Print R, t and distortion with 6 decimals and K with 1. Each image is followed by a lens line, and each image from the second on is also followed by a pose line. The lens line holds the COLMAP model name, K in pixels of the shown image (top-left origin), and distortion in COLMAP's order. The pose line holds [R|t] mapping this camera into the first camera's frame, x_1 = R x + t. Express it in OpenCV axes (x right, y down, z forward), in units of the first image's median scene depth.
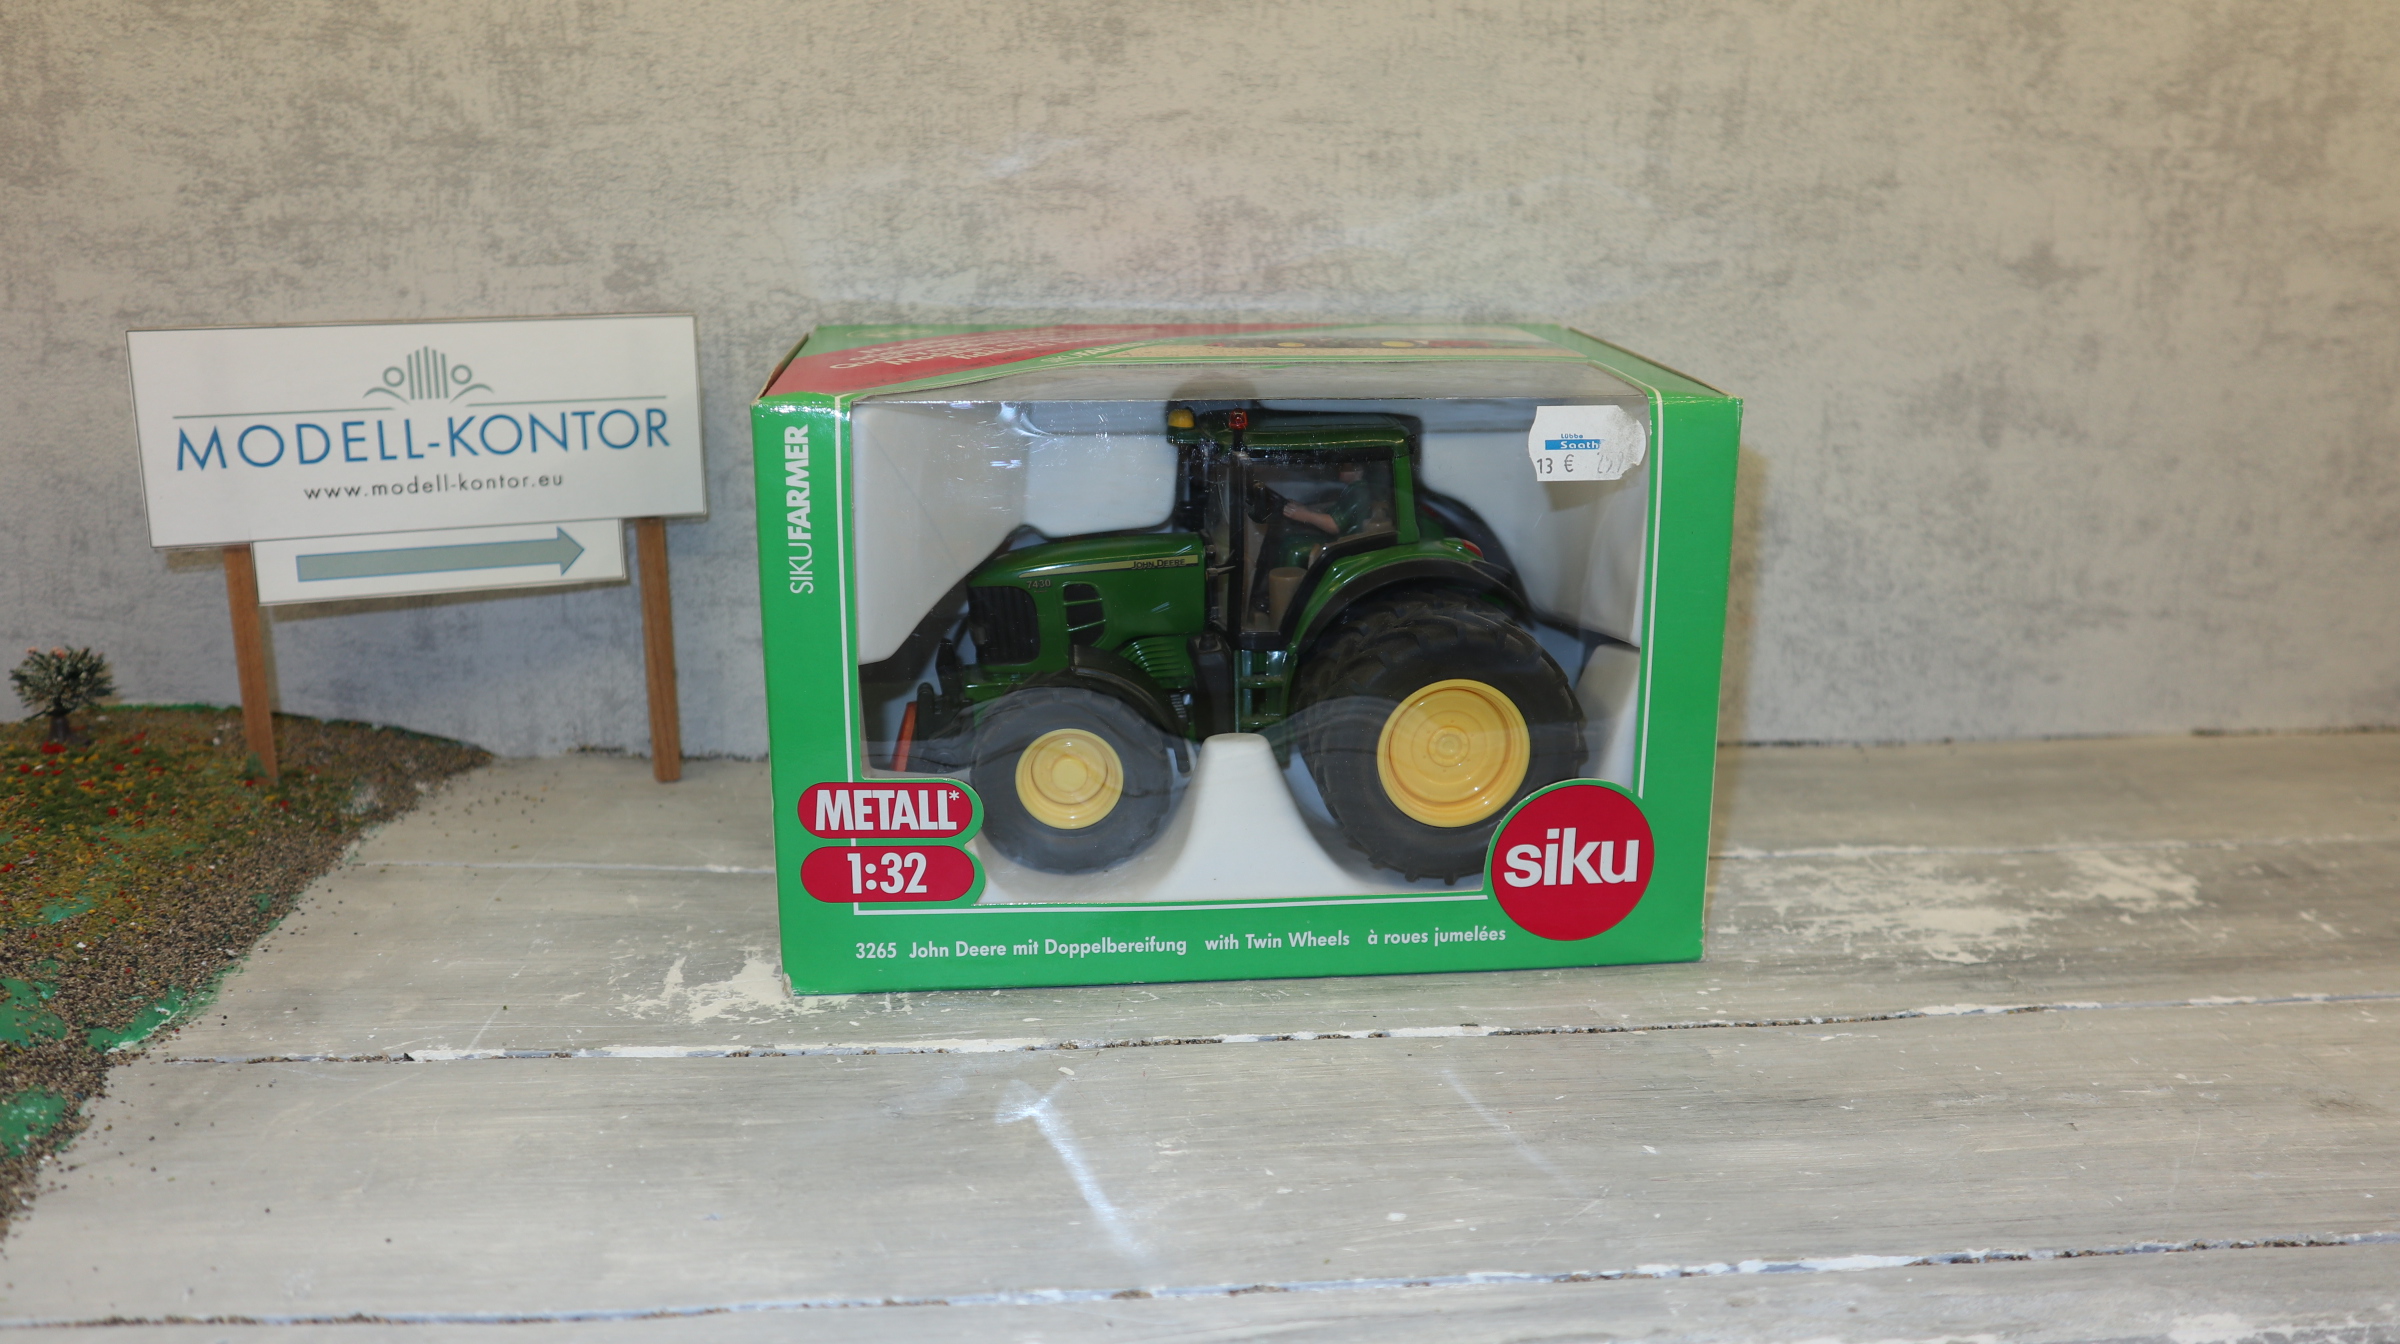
lens RADIAL K [[2189.3, 0, 1324.1], [0, 2189.3, 669.5], [0, 0, 1]] dist [0.000037, -0.002849]
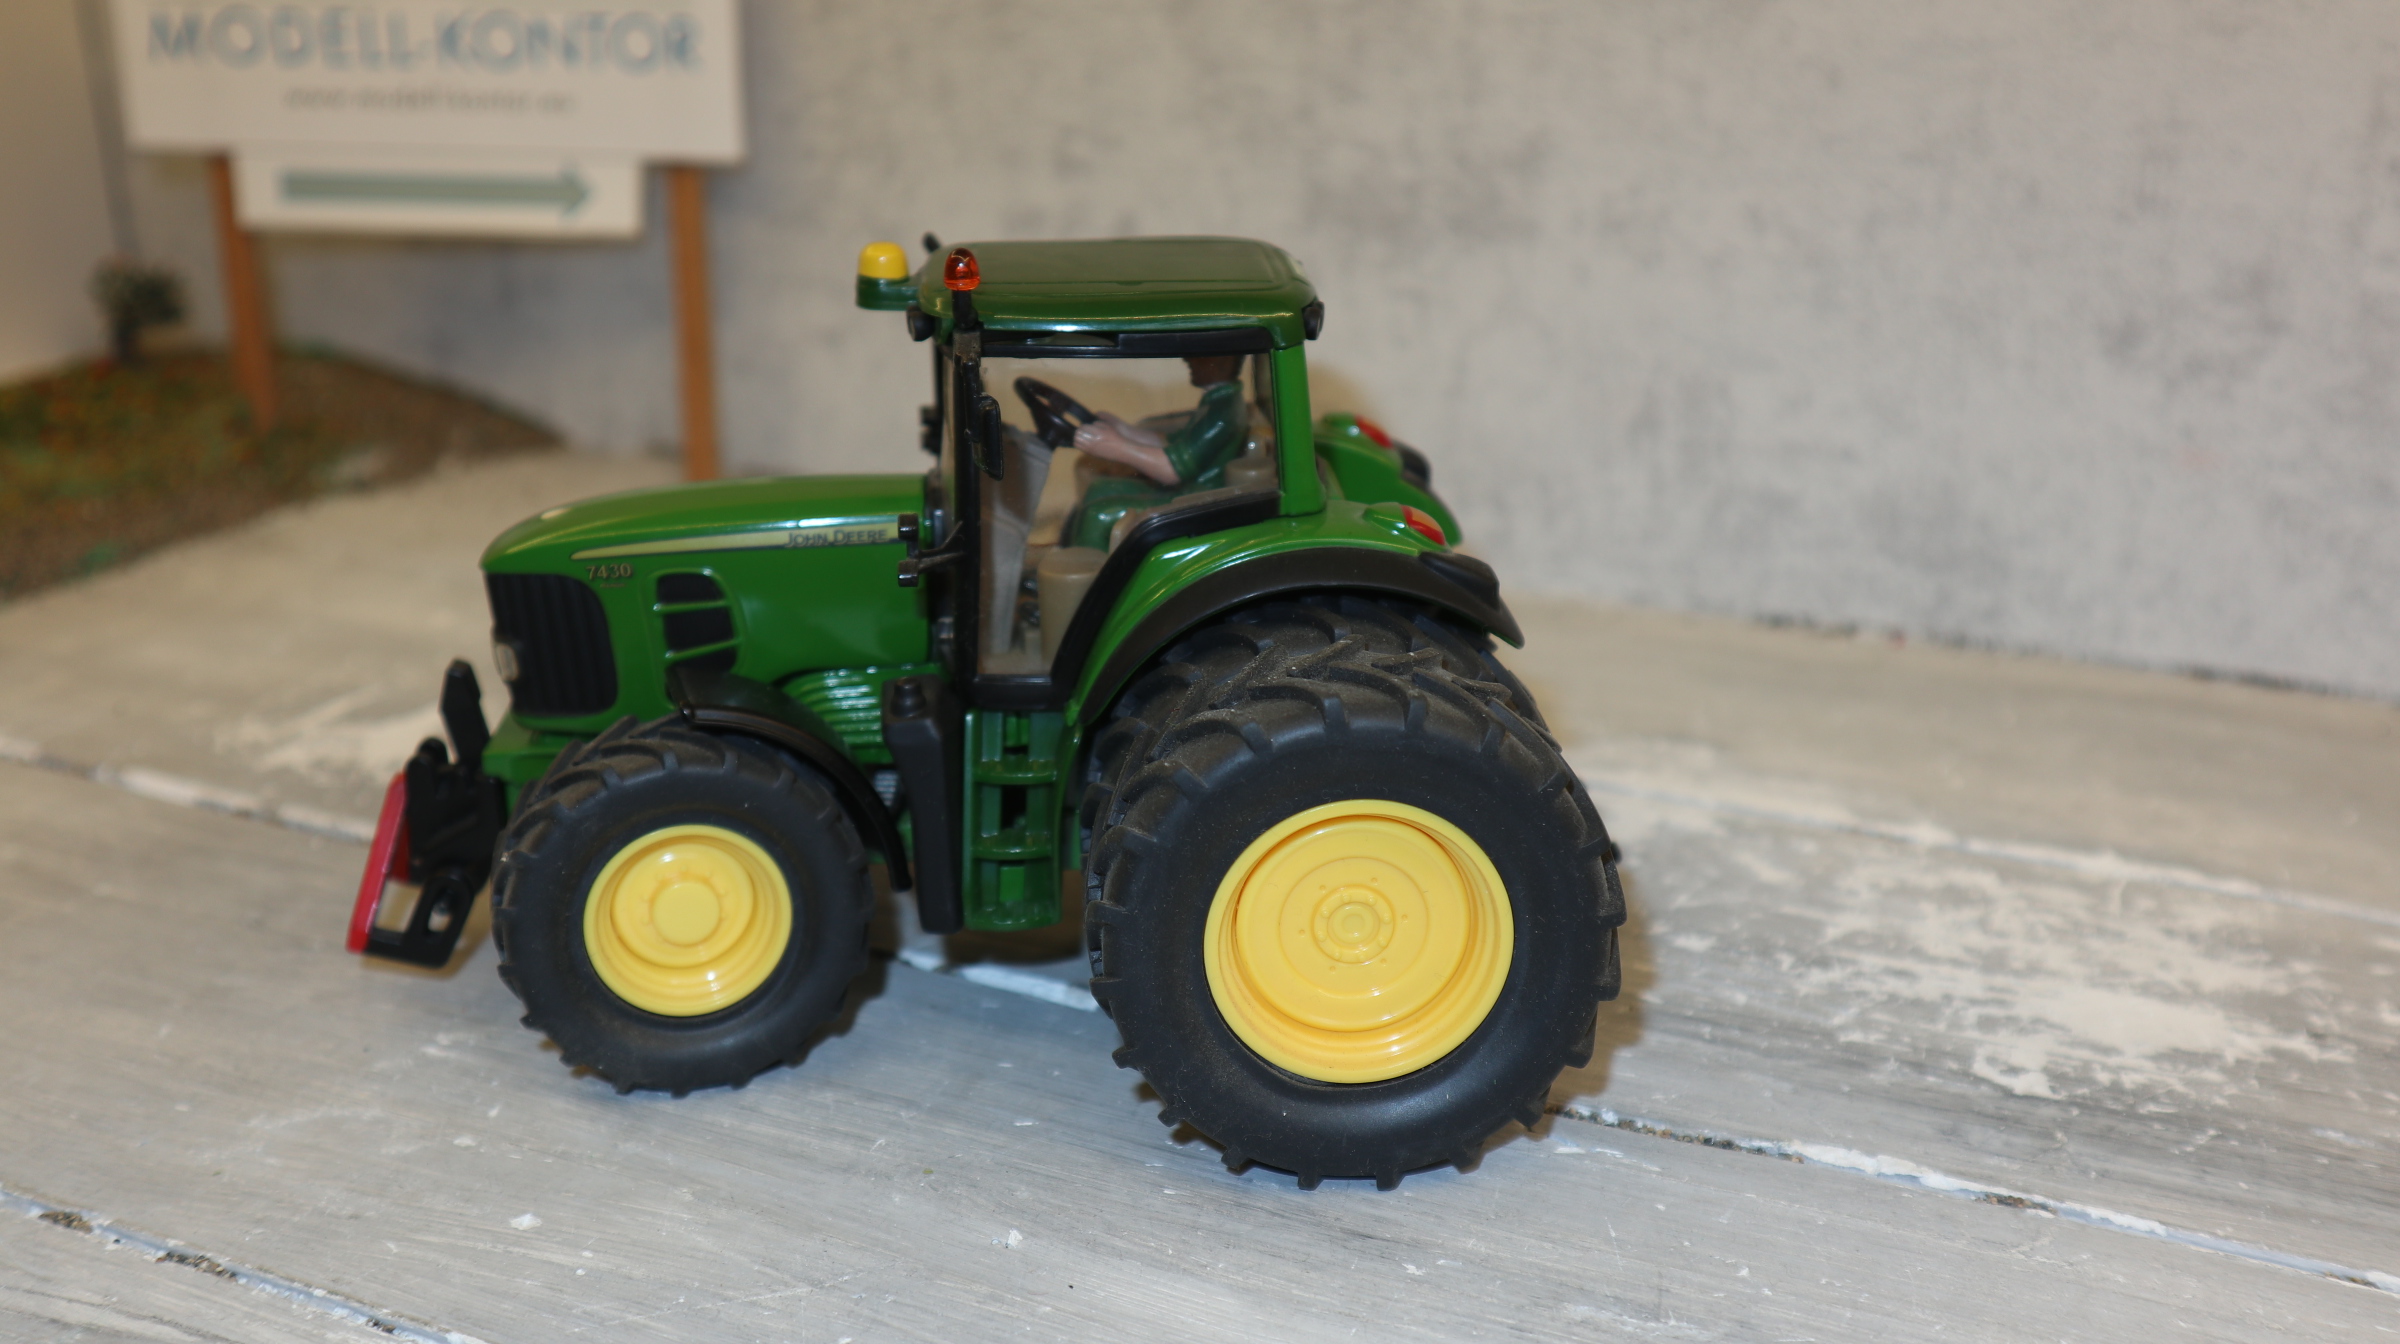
lens RADIAL K [[2561.9, 0, 1198.8], [0, 2561.9, 714.5], [0, 0, 1]] dist [-0.017971, 0.187985]
pose [[0.837297, 0.170096, -0.519616, 0.395390], [-0.117803, 0.984178, 0.132346, -0.017155], [0.533906, -0.049601, 0.844087, 0.321253]]
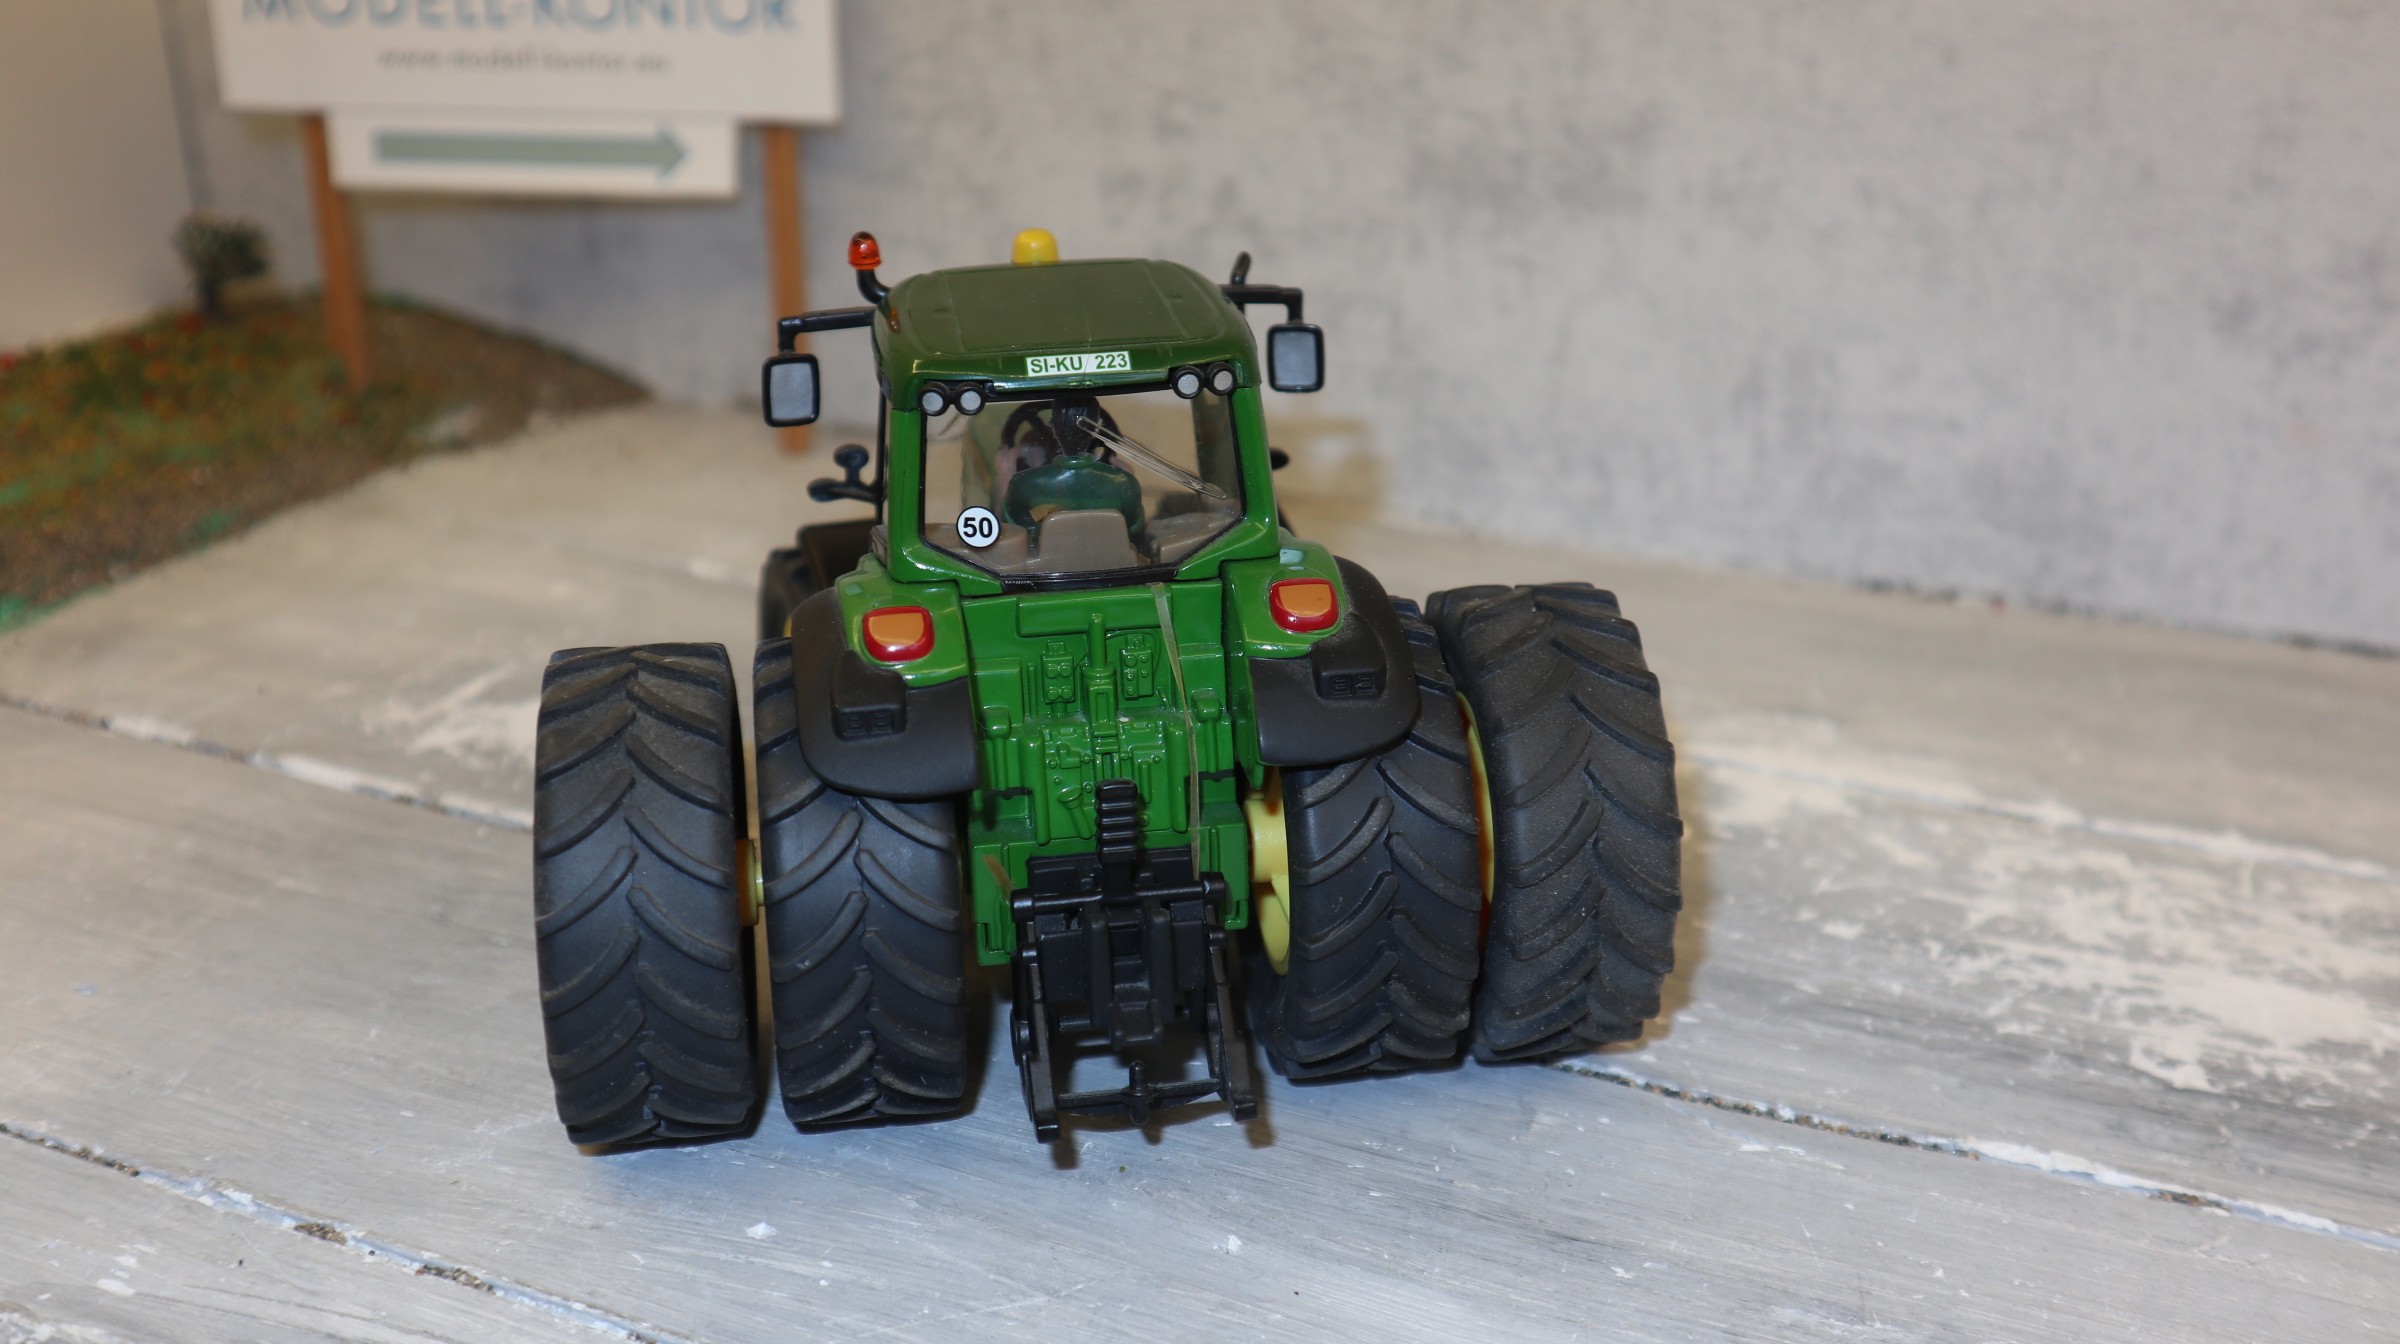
lens RADIAL K [[2561.9, 0, 1198.8], [0, 2561.9, 714.5], [0, 0, 1]] dist [-0.017971, 0.187985]
pose [[0.845973, 0.190049, -0.498208, 0.353389], [-0.114804, 0.977333, 0.177877, -0.044038], [0.520720, -0.093283, 0.848616, 0.282209]]
